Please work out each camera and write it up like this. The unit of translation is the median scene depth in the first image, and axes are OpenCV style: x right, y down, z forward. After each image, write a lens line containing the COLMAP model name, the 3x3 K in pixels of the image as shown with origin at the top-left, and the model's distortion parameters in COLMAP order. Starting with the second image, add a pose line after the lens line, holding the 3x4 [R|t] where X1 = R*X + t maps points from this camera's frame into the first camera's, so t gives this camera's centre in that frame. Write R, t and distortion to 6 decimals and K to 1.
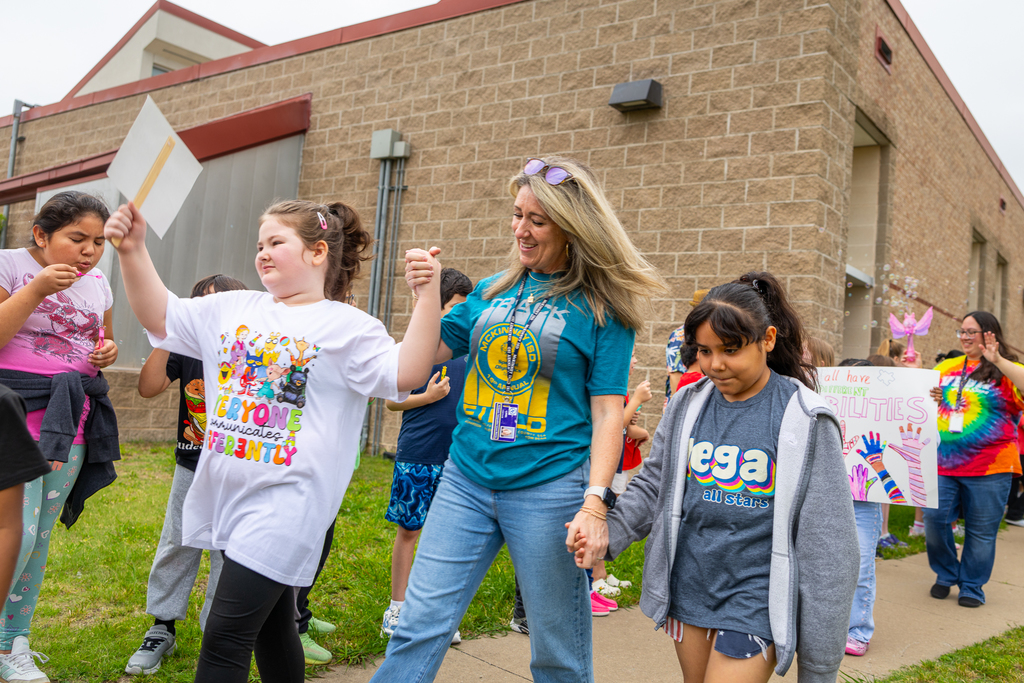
lens RADIAL K [[897.3, 0, 566.4], [0, 897.3, 343.1], [0, 0, 1]] dist [-0.003873, -0.004241]
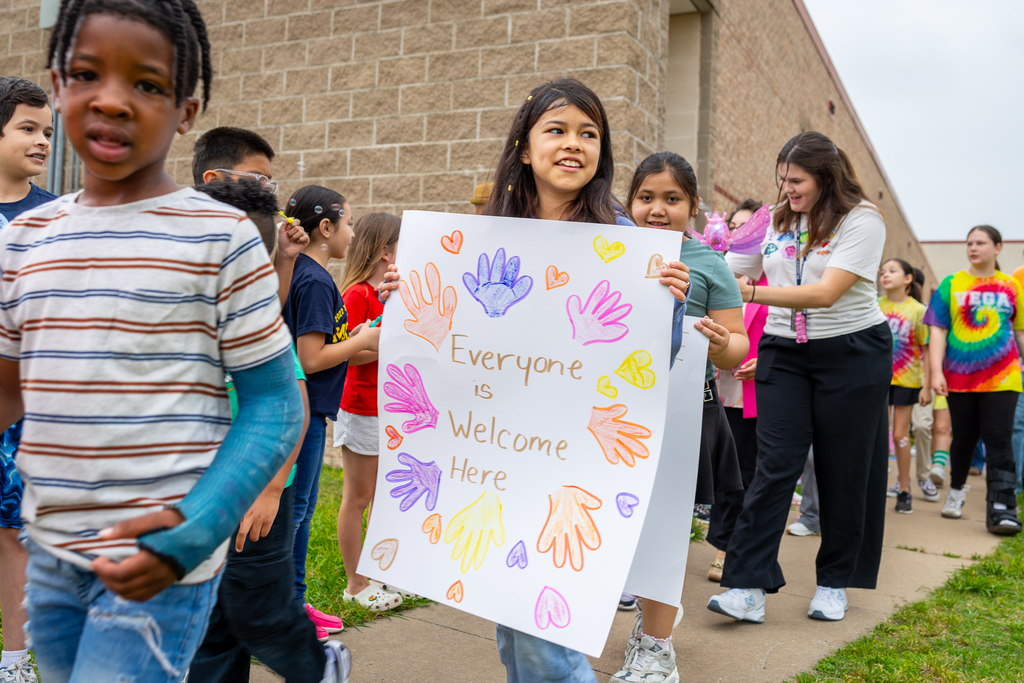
lens RADIAL K [[897.3, 0, 566.4], [0, 897.3, 343.1], [0, 0, 1]] dist [-0.003873, -0.004241]
pose [[0.978551, -0.028489, 0.204026, 0.060111], [0.021788, 0.999149, 0.035017, 0.045206], [-0.204850, -0.029820, 0.978339, 0.230767]]
